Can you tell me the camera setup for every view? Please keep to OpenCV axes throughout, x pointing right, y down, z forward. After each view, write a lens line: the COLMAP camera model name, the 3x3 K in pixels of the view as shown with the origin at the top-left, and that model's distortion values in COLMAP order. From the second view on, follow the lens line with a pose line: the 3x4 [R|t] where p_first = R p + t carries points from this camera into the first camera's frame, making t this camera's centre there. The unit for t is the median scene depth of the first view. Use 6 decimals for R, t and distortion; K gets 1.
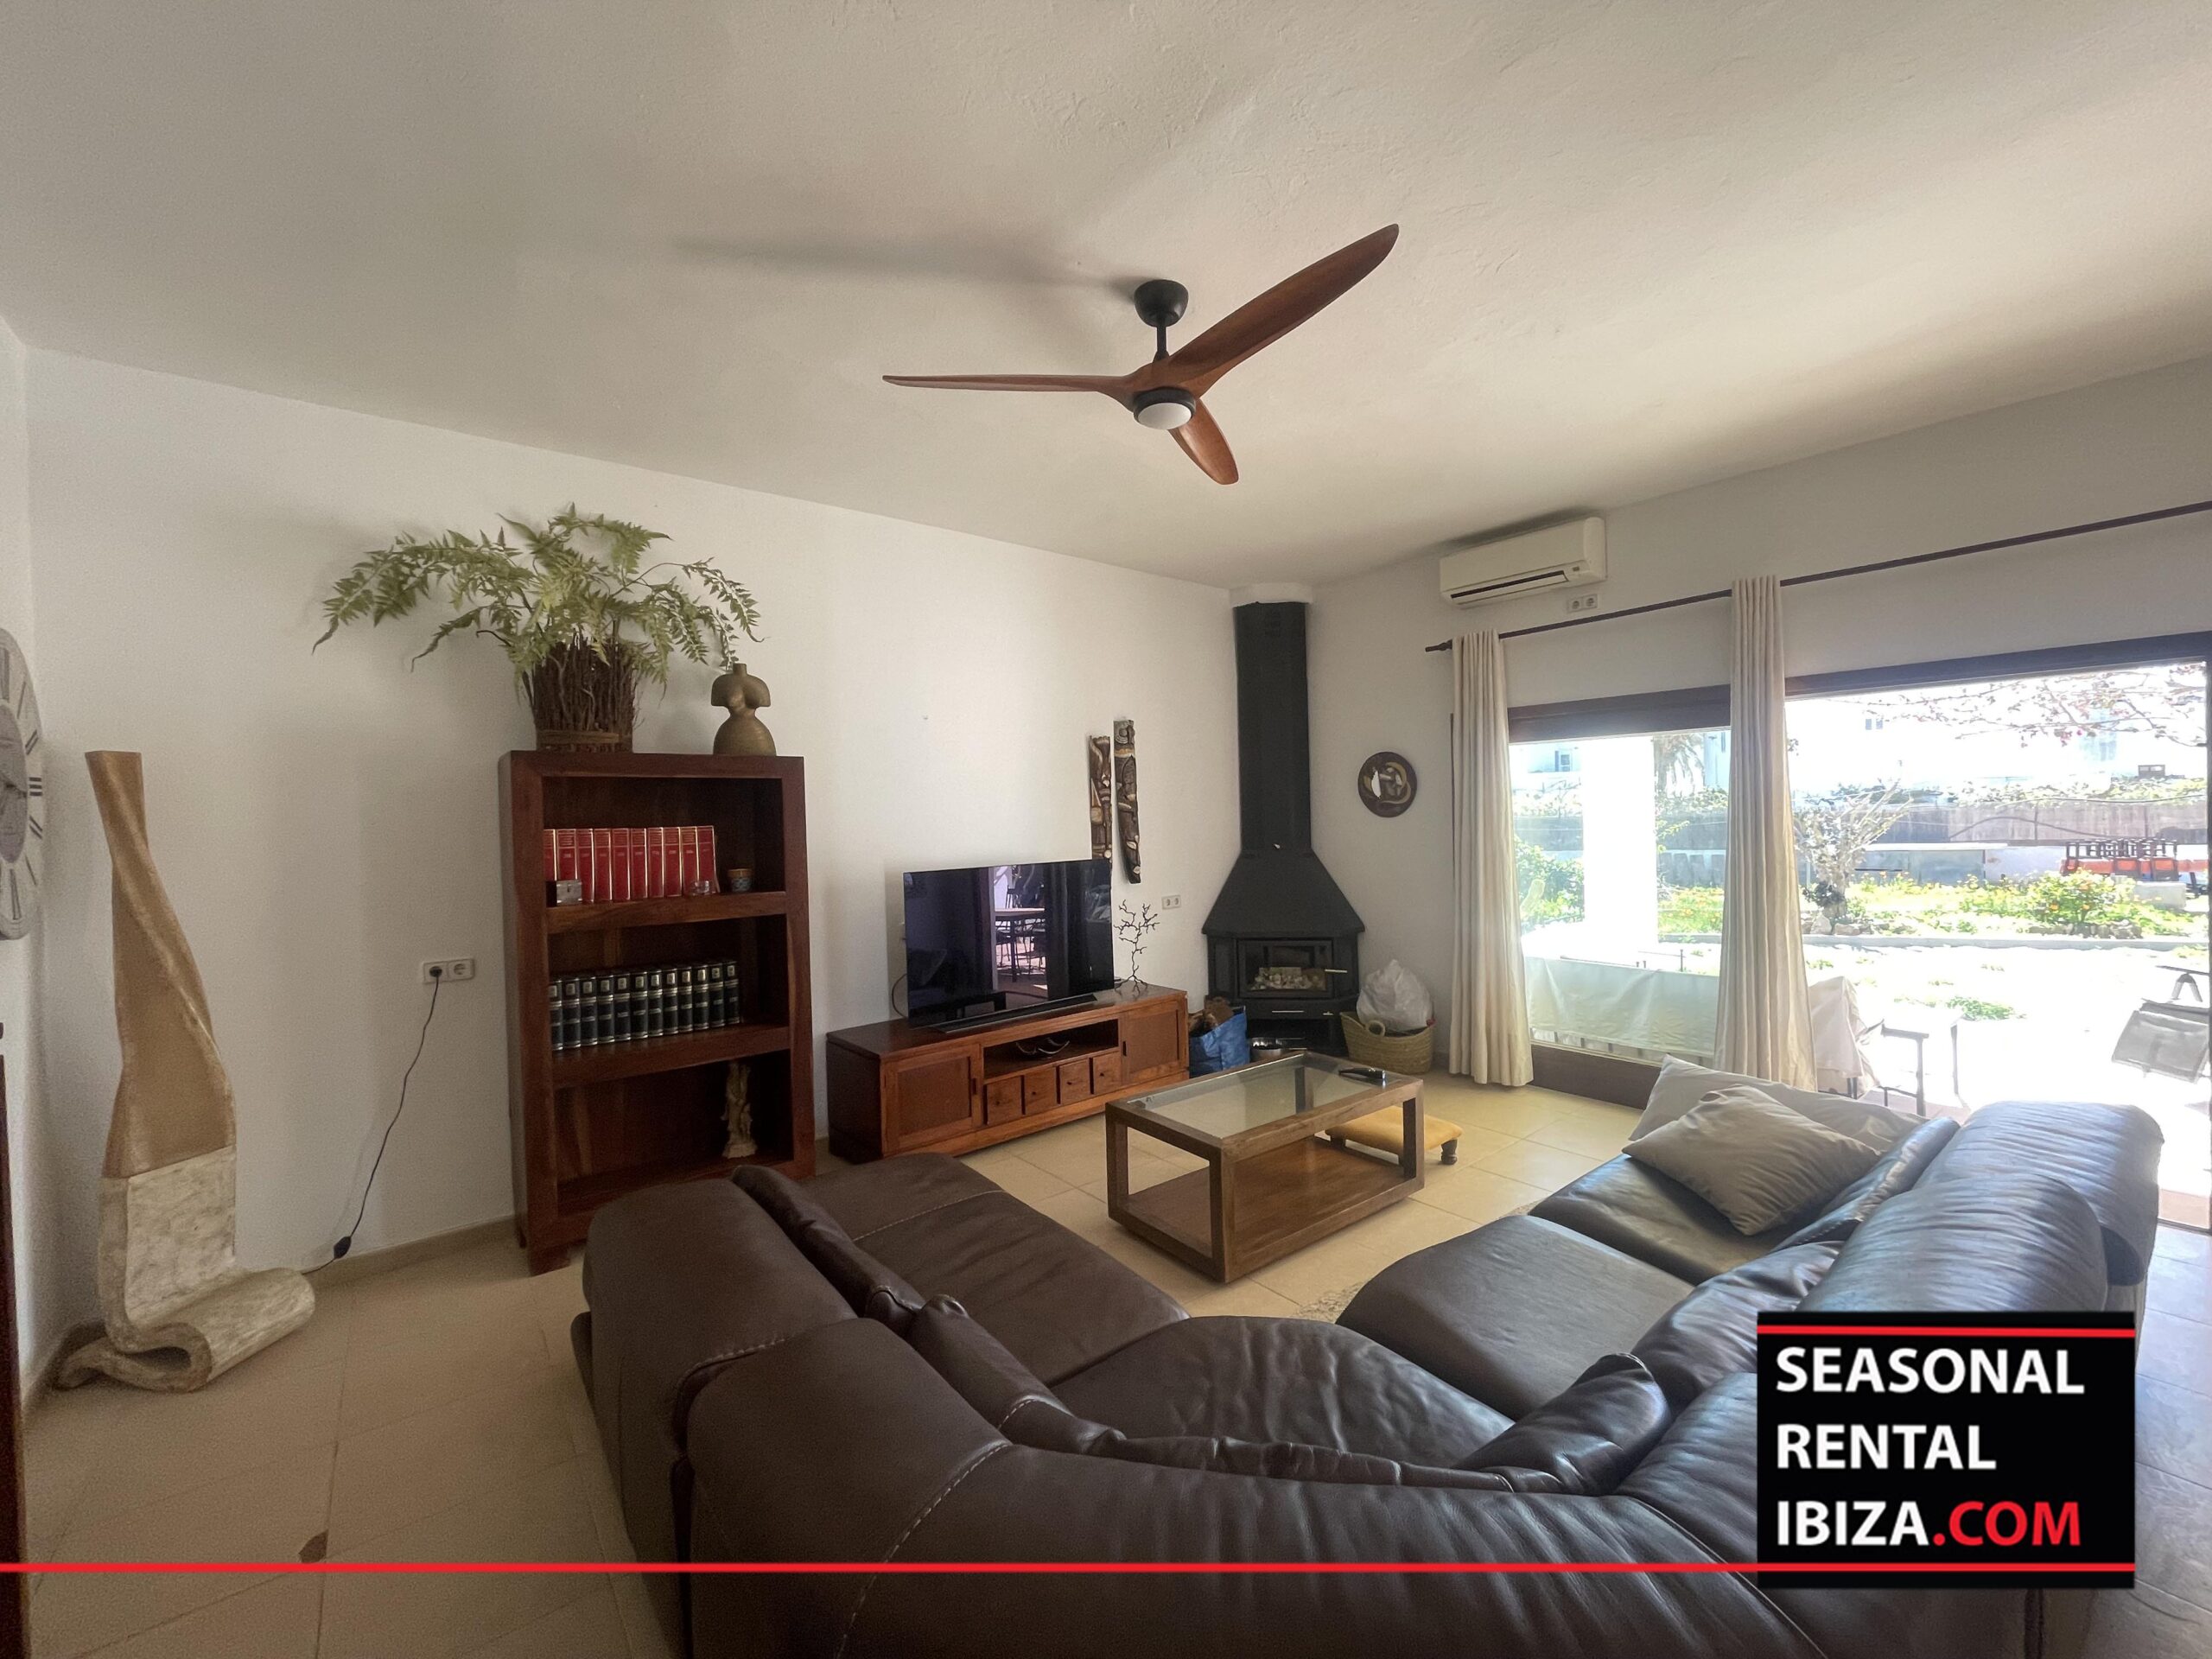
lens RADIAL K [[891.9, 0, 1101.6], [0, 891.9, 815.2], [0, 0, 1]] dist [-0.000074, 0.000067]
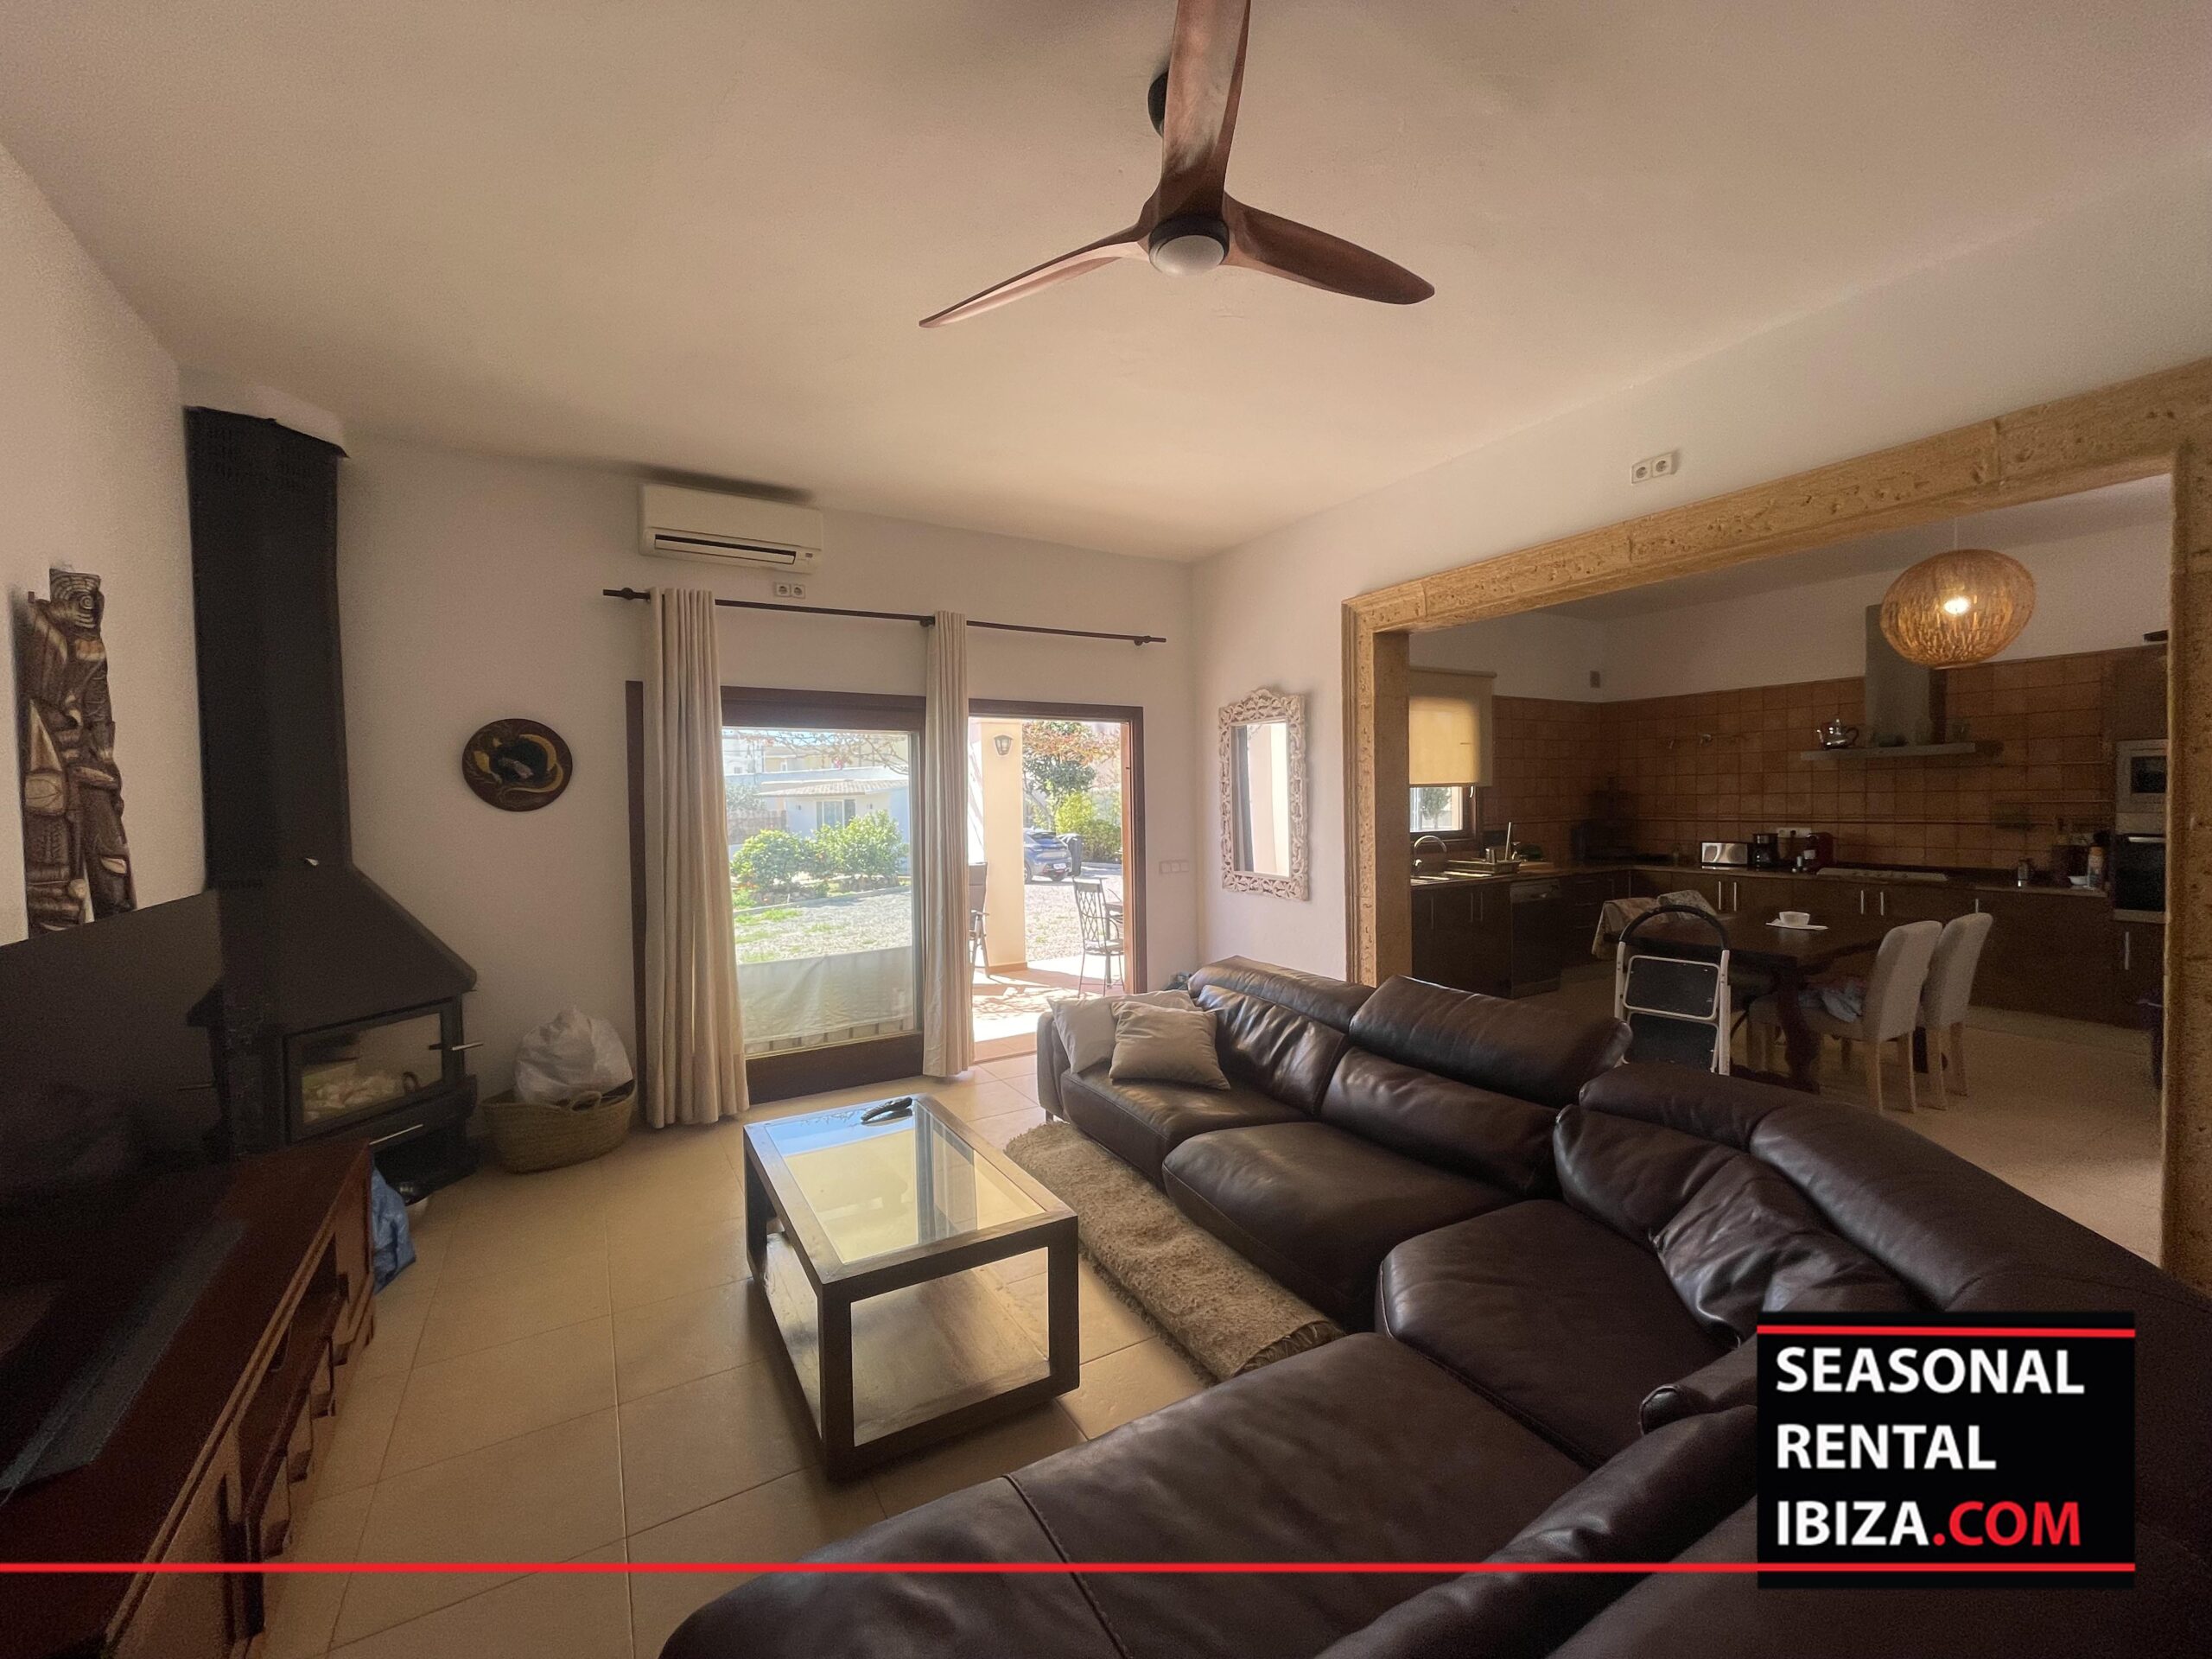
lens RADIAL K [[888.6, 0, 1108.3], [0, 888.6, 826.0], [0, 0, 1]] dist [0.001780, 0.000503]
pose [[0.131789, -0.001140, 0.991277, -0.356714], [0.014249, 0.999898, -0.000745, 0.023226], [-0.991175, 0.014223, 0.131792, 0.497175]]
